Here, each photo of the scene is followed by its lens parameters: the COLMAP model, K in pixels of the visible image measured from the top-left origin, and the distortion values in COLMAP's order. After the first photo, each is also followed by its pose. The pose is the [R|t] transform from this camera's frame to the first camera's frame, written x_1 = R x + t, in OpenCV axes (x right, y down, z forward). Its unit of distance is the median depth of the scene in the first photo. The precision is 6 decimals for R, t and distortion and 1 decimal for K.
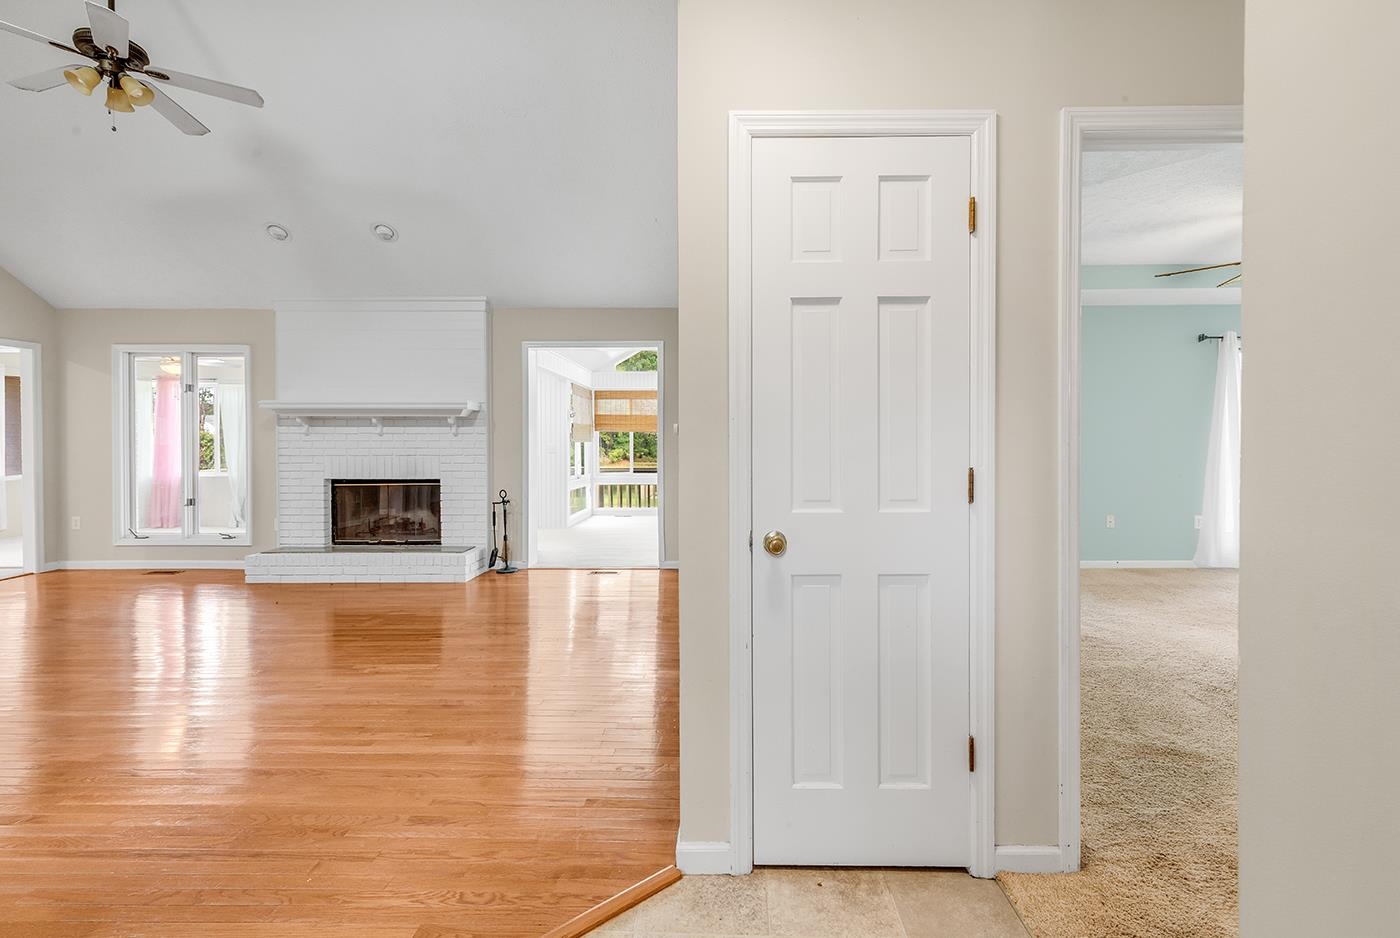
lens RADIAL K [[623.4, 0, 720.0], [0, 623.4, 452.7], [0, 0, 1]] dist [0.000173, -0.000386]
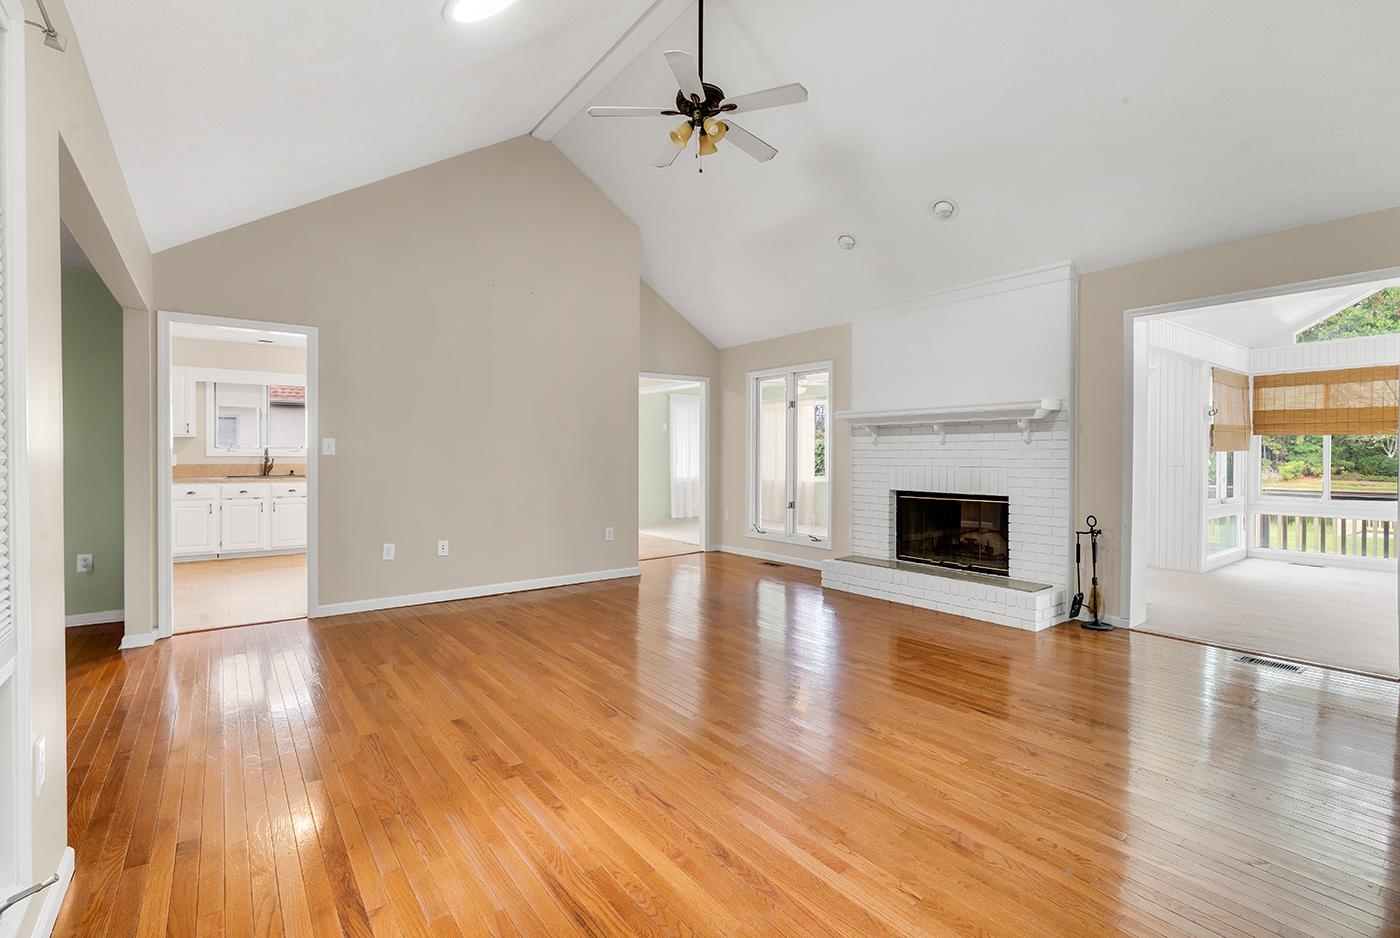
lens RADIAL K [[634.7, 0, 710.3], [0, 634.7, 461.9], [0, 0, 1]] dist [-0.000226, -0.000401]
pose [[0.616401, 0.009504, -0.787375, -0.034772], [-0.011109, 0.999933, 0.003373, -0.001388], [0.787354, 0.006668, 0.616465, 0.177278]]
